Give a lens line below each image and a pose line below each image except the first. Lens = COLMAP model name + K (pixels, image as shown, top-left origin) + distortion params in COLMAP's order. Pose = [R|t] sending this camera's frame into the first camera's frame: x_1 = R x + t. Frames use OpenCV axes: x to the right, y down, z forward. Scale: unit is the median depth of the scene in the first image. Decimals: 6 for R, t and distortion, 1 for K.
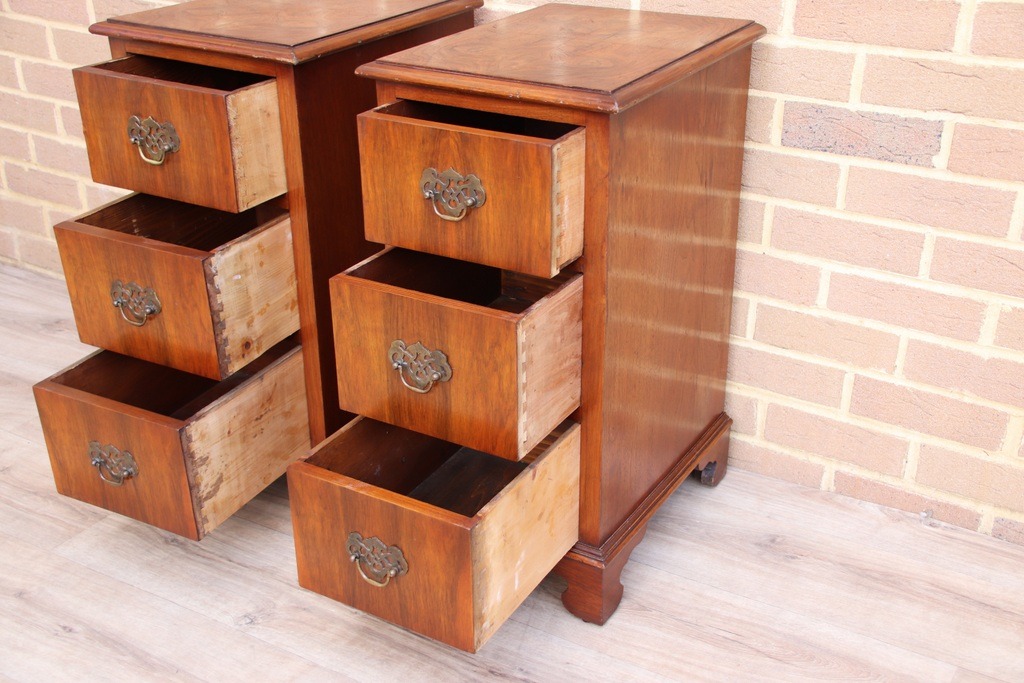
lens RADIAL K [[1246.4, 0, 523.1], [0, 1246.4, 353.3], [0, 0, 1]] dist [0.125396, 0.000000]
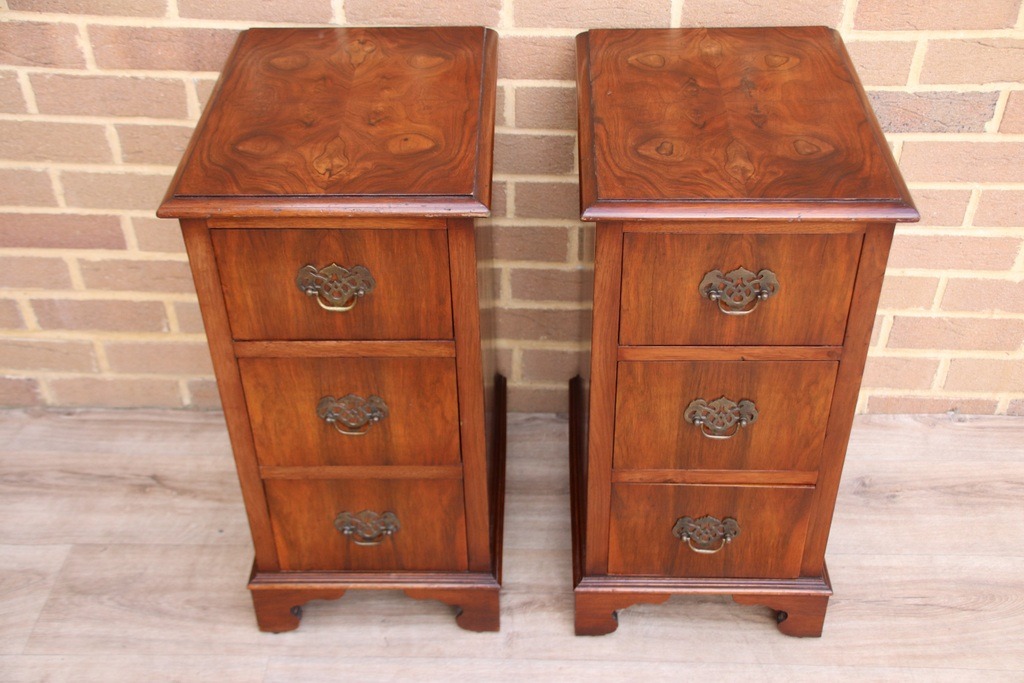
lens RADIAL K [[1172.4, 0, 519.7], [0, 1172.4, 350.1], [0, 0, 1]] dist [0.095555, 0.000000]
pose [[0.871511, -0.308937, 0.380823, -0.452907], [0.218748, 0.939969, 0.261932, -0.320388], [-0.438882, -0.144973, 0.886773, 0.252126]]
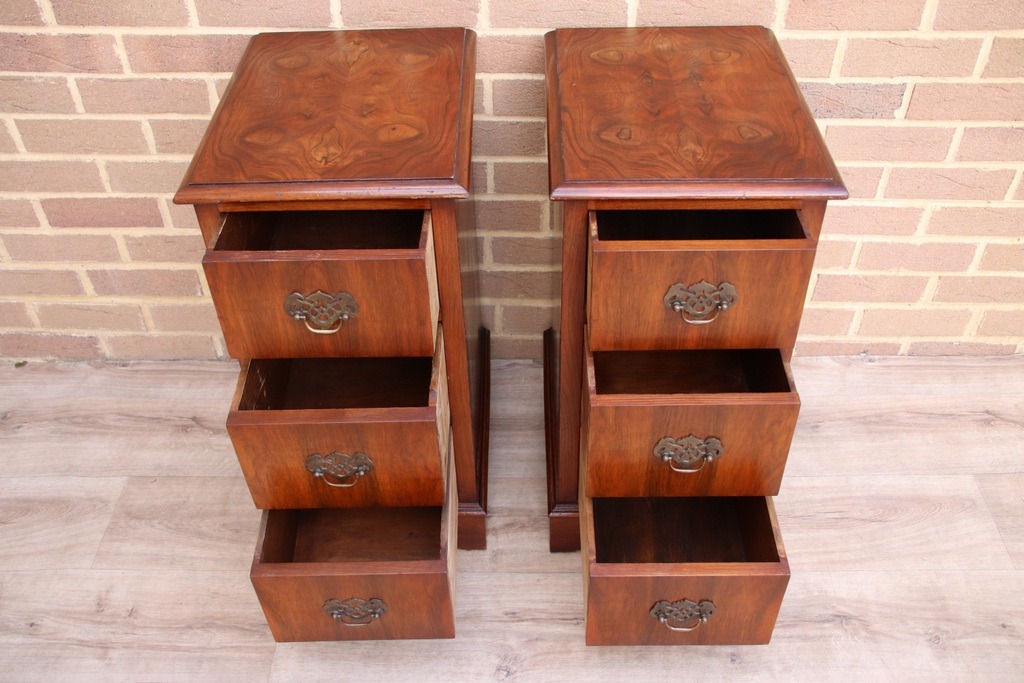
lens RADIAL K [[945.1, 0, 513.4], [0, 945.1, 348.7], [0, 0, 1]] dist [-0.032562, 0.000000]
pose [[0.864632, -0.343508, 0.366624, -0.414699], [0.229724, 0.919297, 0.319561, -0.317107], [-0.446809, -0.192080, 0.873766, 0.312990]]
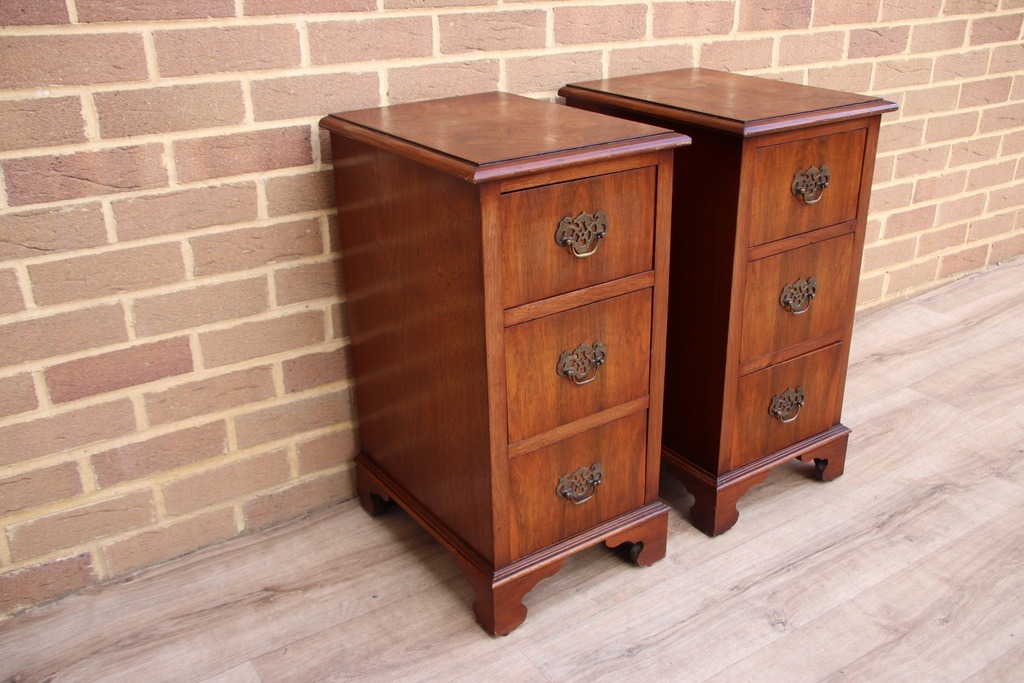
lens RADIAL K [[979.0, 0, 509.4], [0, 979.0, 355.1], [0, 0, 1]] dist [-0.010215, 0.000000]
pose [[0.433328, -0.373571, 0.820166, -0.944211], [0.404986, 0.893701, 0.193093, -0.270991], [-0.805117, 0.248482, 0.538557, 0.652835]]
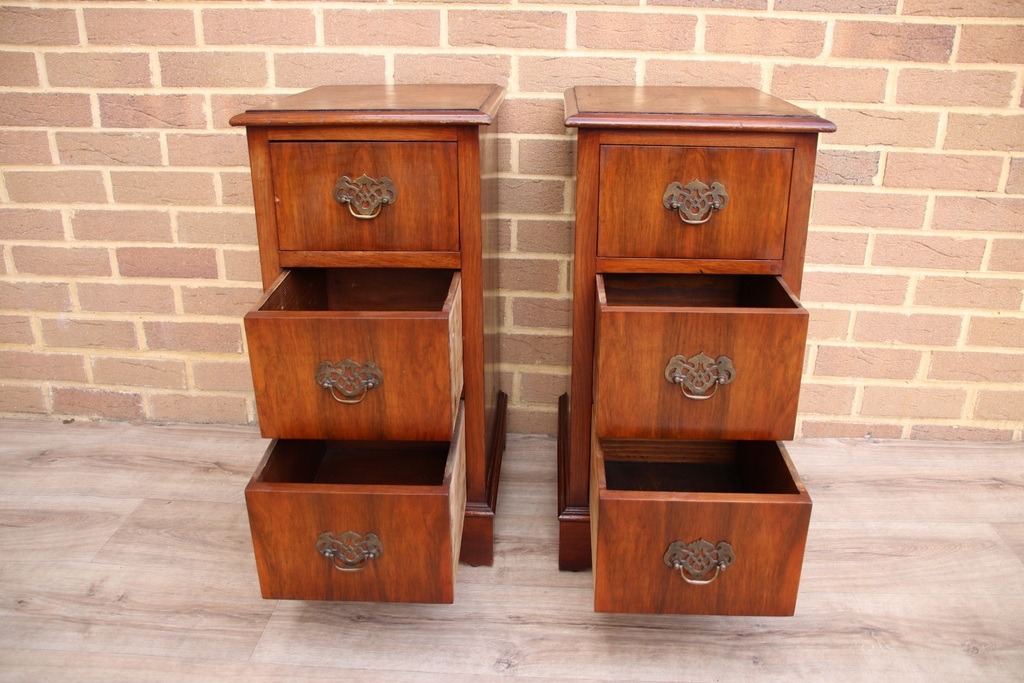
lens RADIAL K [[858.0, 0, 511.5], [0, 858.0, 348.0], [0, 0, 1]] dist [-0.127314, 0.094420]
pose [[0.887278, -0.164127, 0.431046, -0.461524], [0.196130, 0.980103, -0.030531, -0.019324], [-0.417459, 0.111631, 0.901813, 0.343773]]
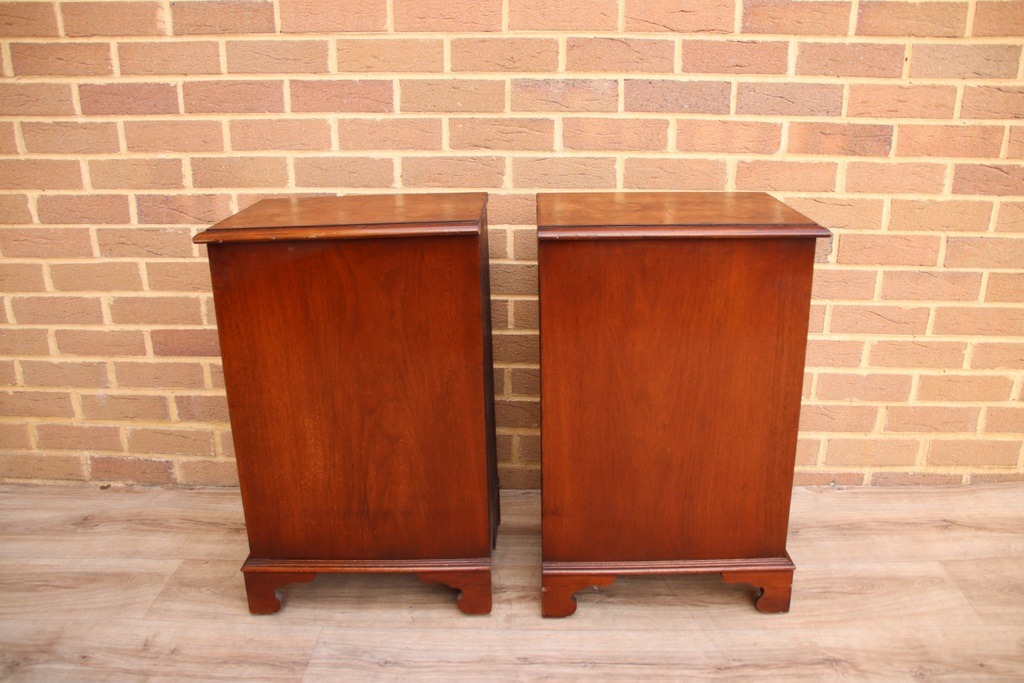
lens RADIAL K [[858.0, 0, 514.0], [0, 858.0, 347.5], [0, 0, 1]] dist [-0.127314, 0.094420]
pose [[0.875762, -0.166995, 0.452938, -0.516386], [0.219461, 0.973424, -0.065438, -0.059954], [-0.429973, 0.156710, 0.889137, 0.240845]]
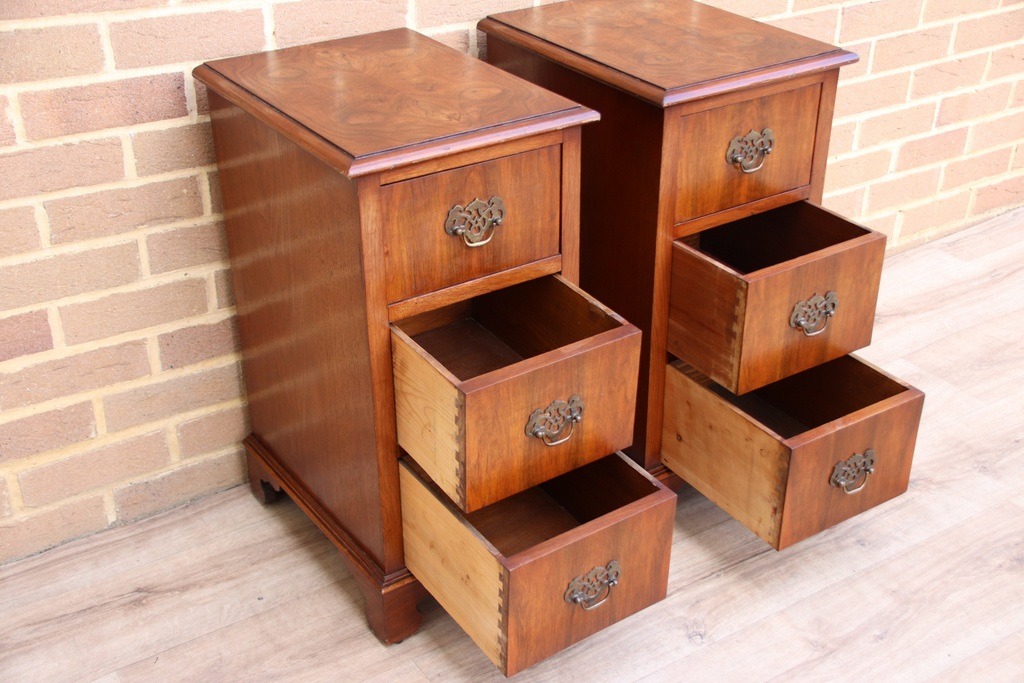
lens RADIAL K [[1246.4, 0, 512.2], [0, 1246.4, 349.0], [0, 0, 1]] dist [0.125396, 0.000000]
pose [[0.437140, -0.436790, 0.786208, -0.988337], [0.390292, 0.879683, 0.271716, -0.337599], [-0.810297, 0.188073, 0.555021, 0.494113]]
